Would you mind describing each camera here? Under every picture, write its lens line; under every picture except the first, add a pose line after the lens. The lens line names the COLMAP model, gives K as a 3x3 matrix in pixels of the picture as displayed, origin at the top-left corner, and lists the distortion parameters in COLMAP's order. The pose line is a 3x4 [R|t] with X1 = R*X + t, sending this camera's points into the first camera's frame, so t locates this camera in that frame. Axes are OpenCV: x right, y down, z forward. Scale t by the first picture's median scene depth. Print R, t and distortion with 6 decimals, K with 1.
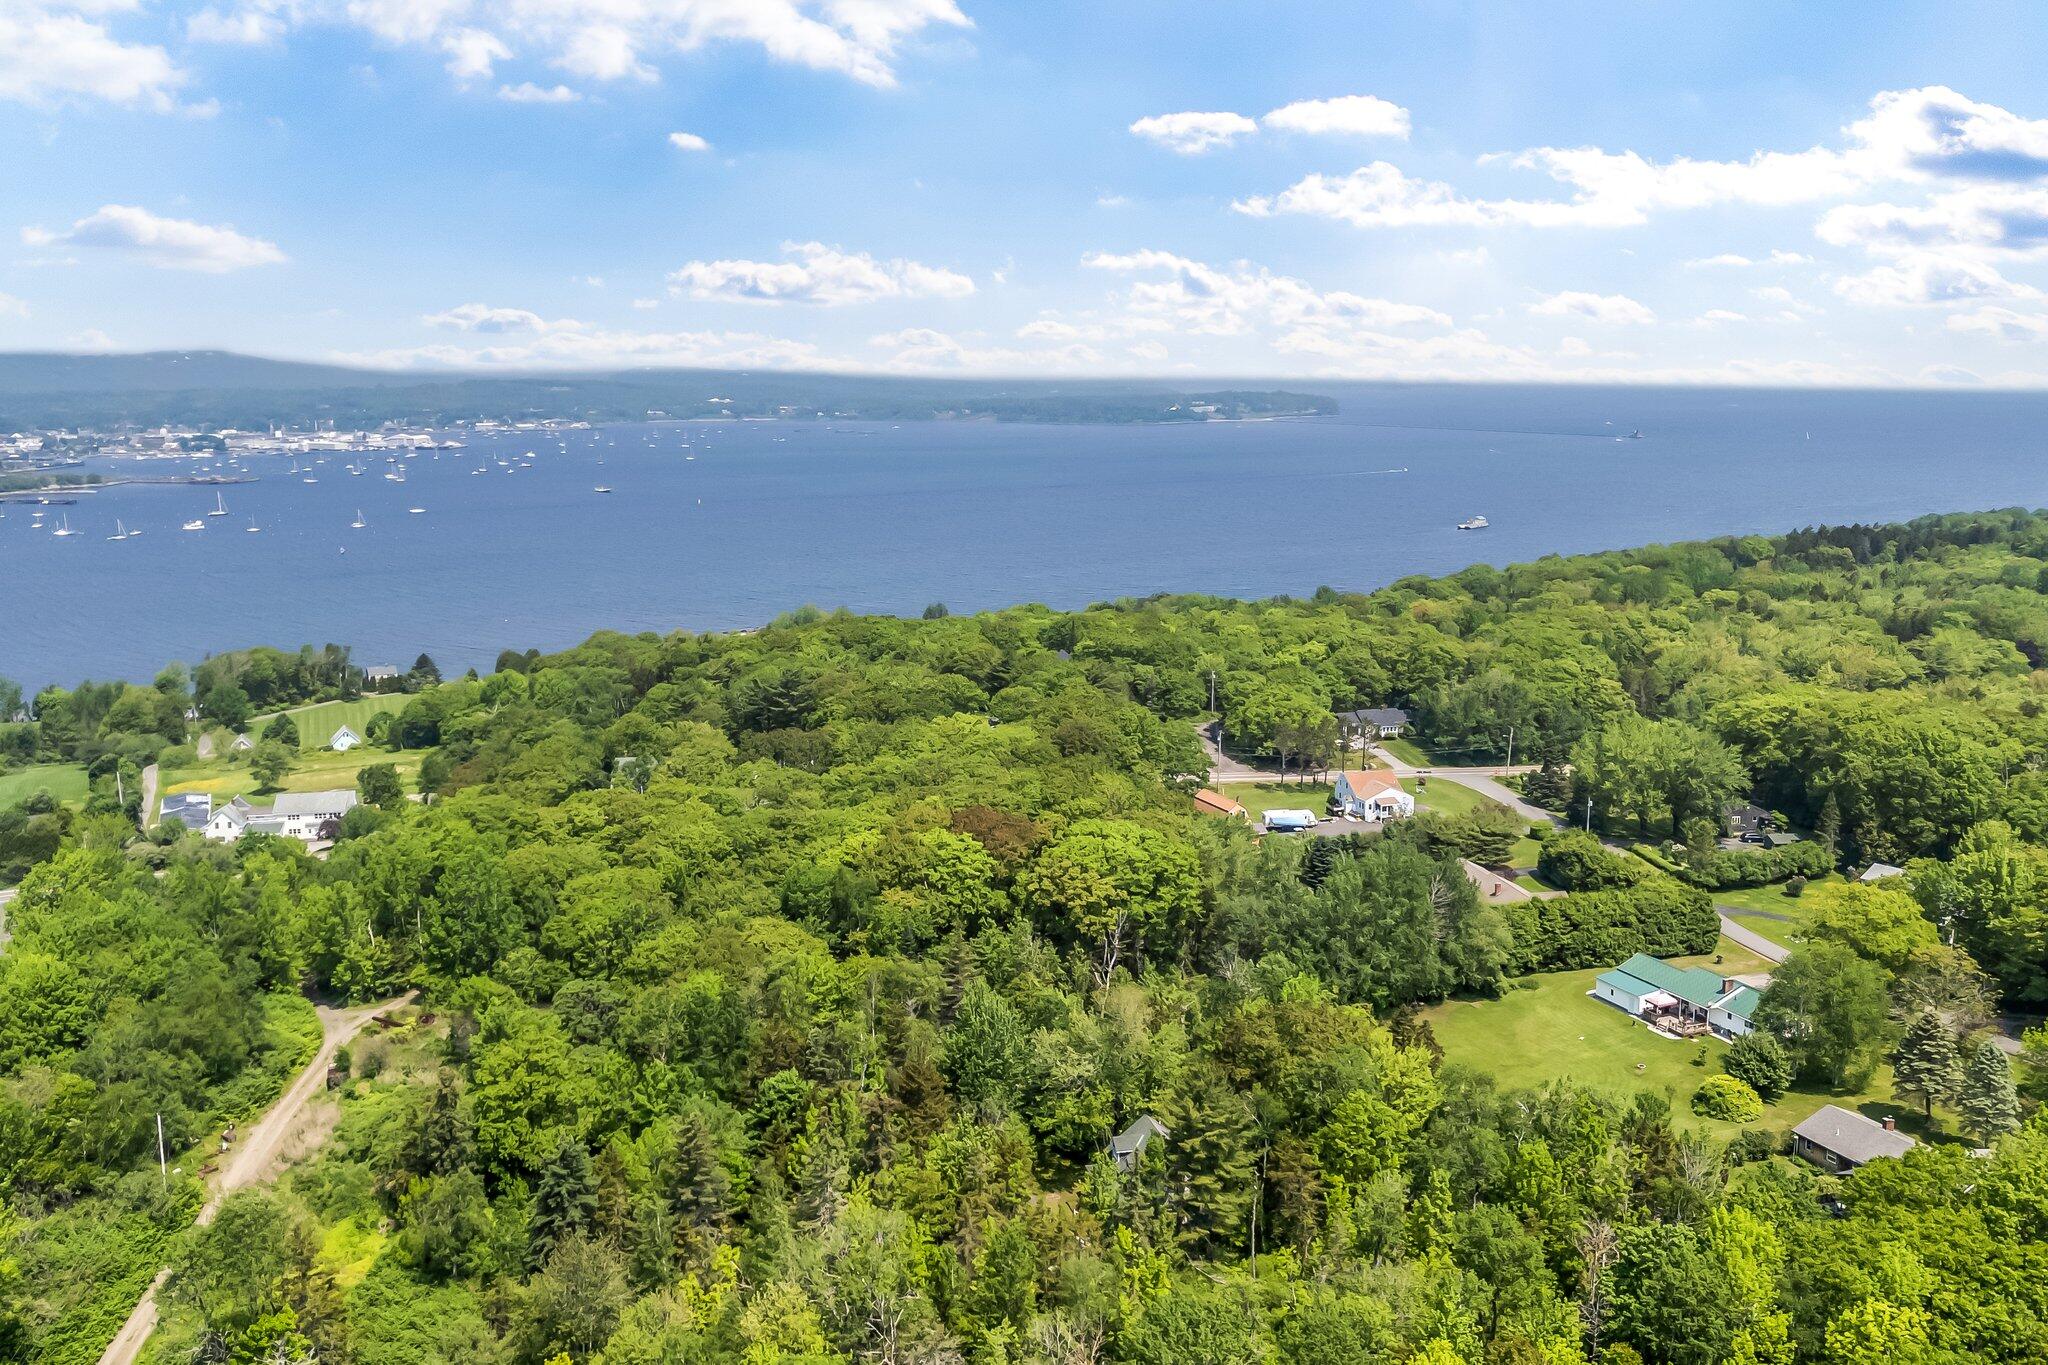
lens RADIAL K [[1719.4, 0, 1015.1], [0, 1719.4, 673.5], [0, 0, 1]] dist [0.061140, -0.061930]
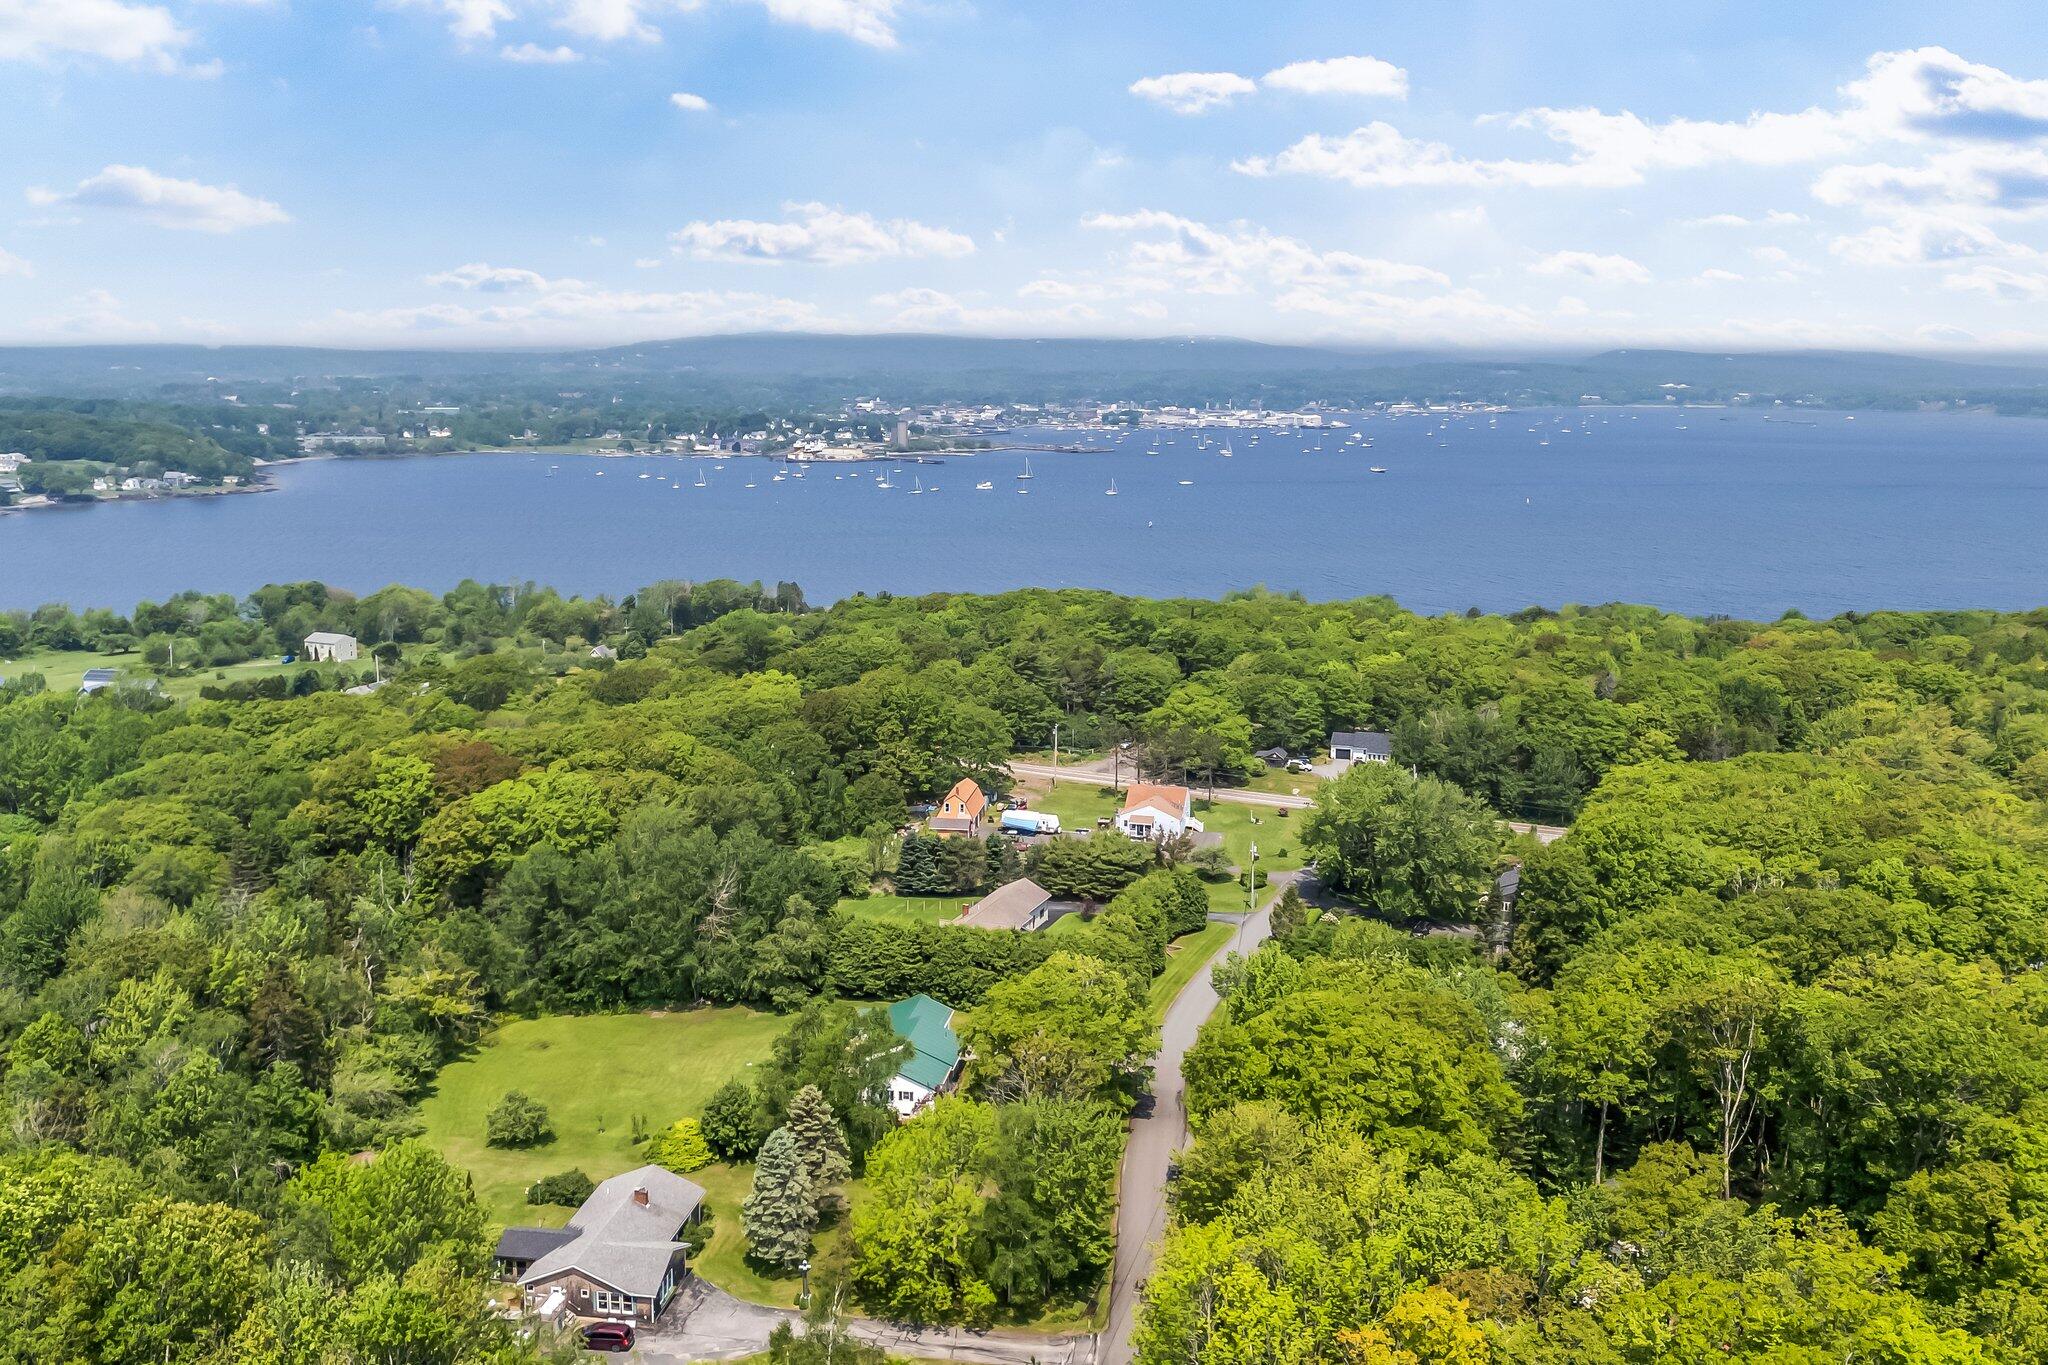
lens RADIAL K [[1719.4, 0, 1011.0], [0, 1719.4, 691.7], [0, 0, 1]] dist [0.061140, -0.061930]
pose [[0.842600, 0.112142, -0.526734, 0.334584], [-0.102340, 0.993599, 0.047828, -0.014081], [0.528726, 0.013606, 0.848684, 0.116435]]
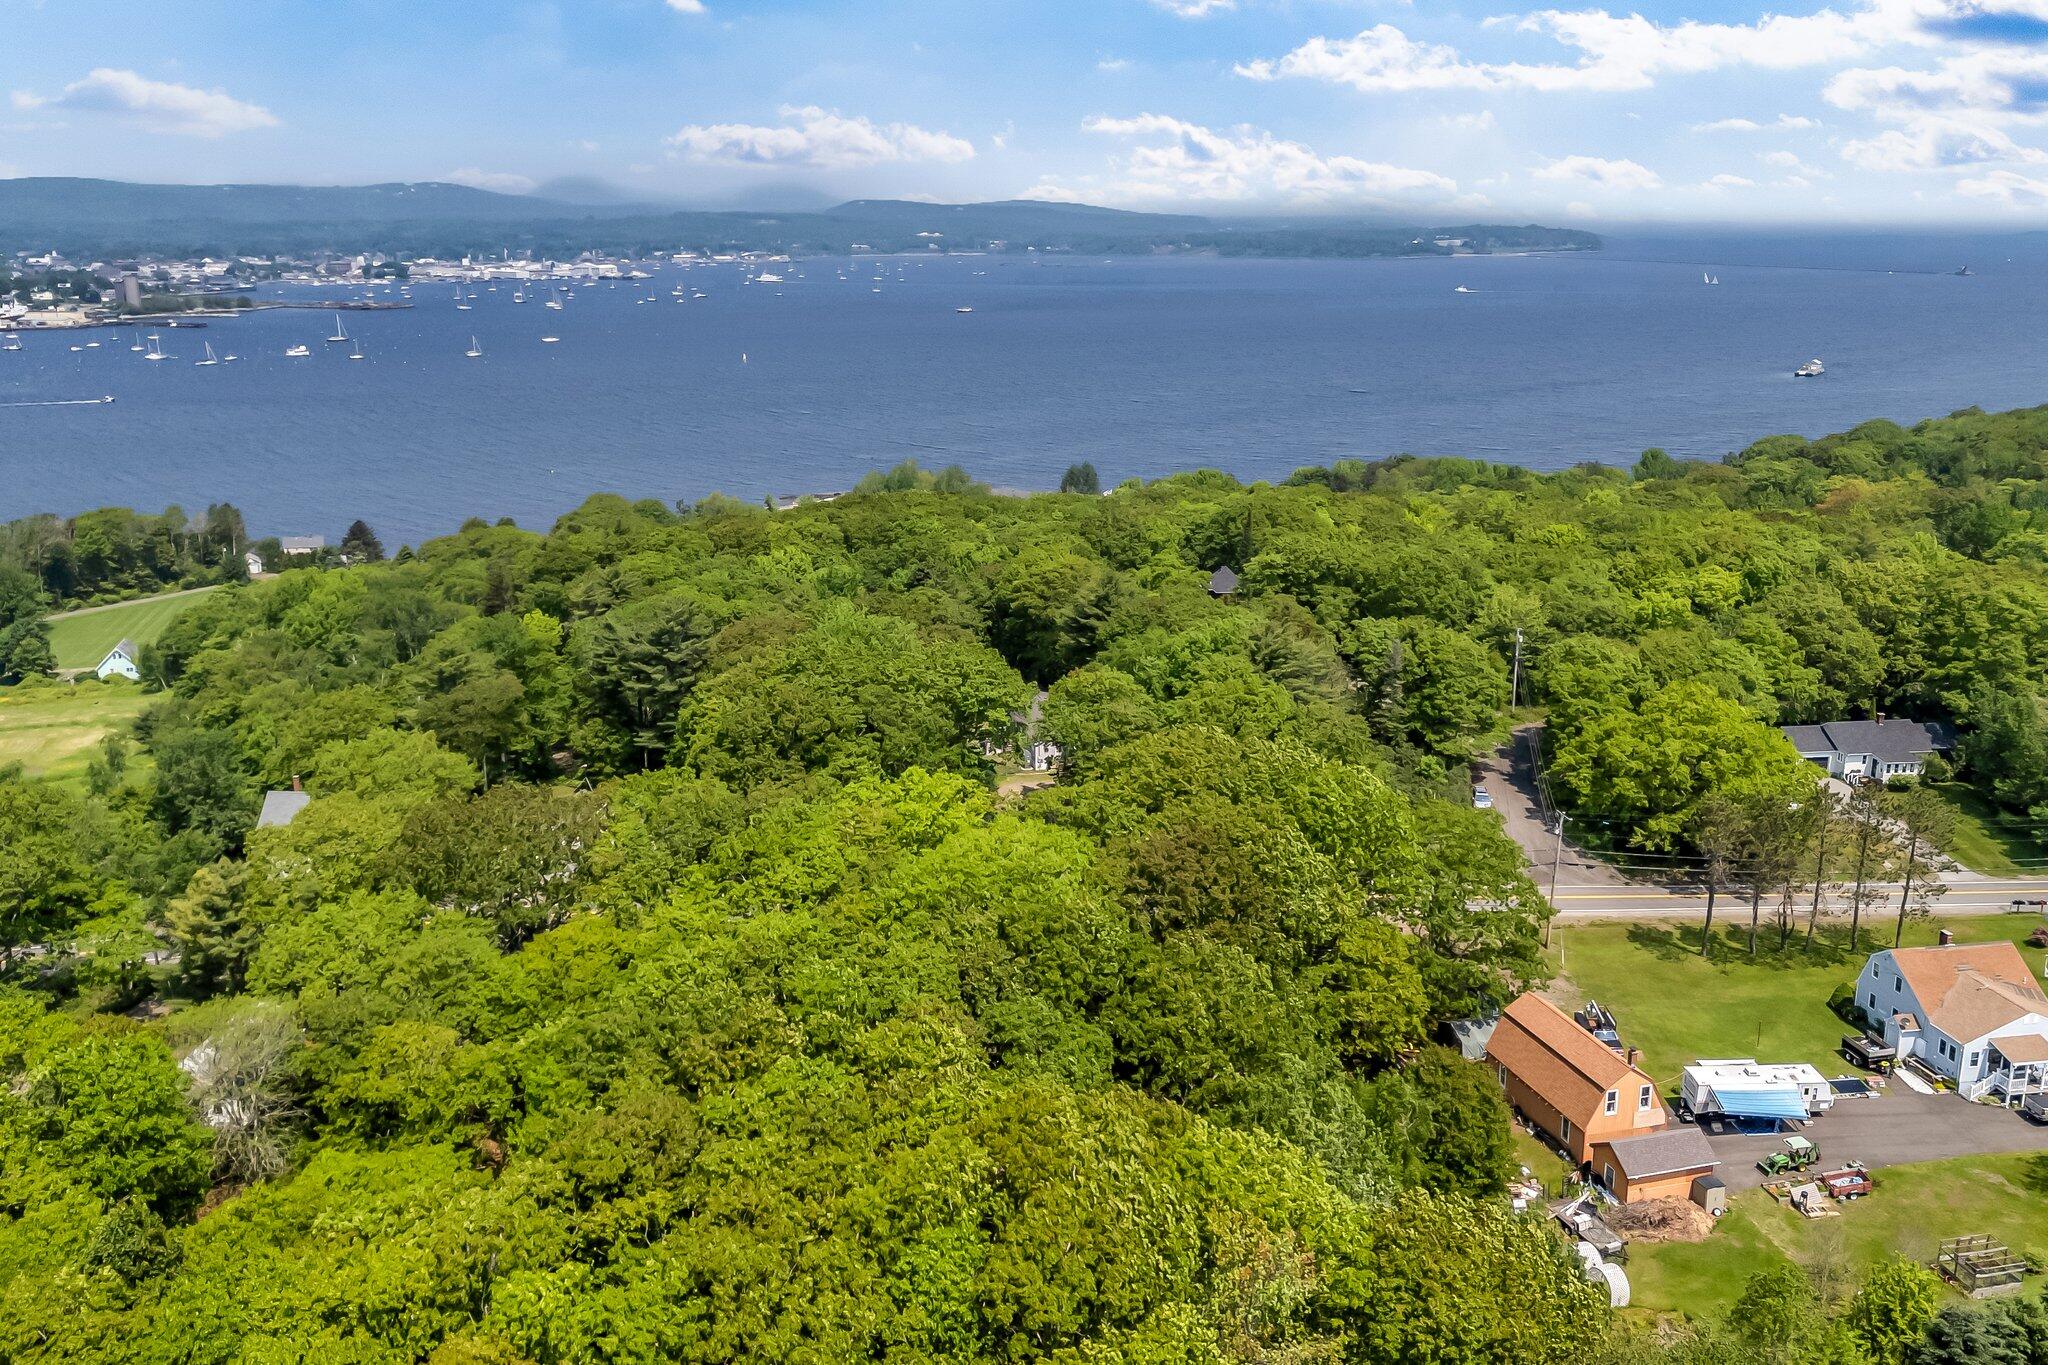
lens RADIAL K [[1719.4, 0, 1015.6], [0, 1719.4, 680.5], [0, 0, 1]] dist [0.061140, -0.061930]
pose [[0.991804, 0.036797, -0.122358, 0.021456], [-0.025460, 0.995345, 0.092957, -0.019700], [0.125209, -0.089080, 0.988123, 0.325080]]
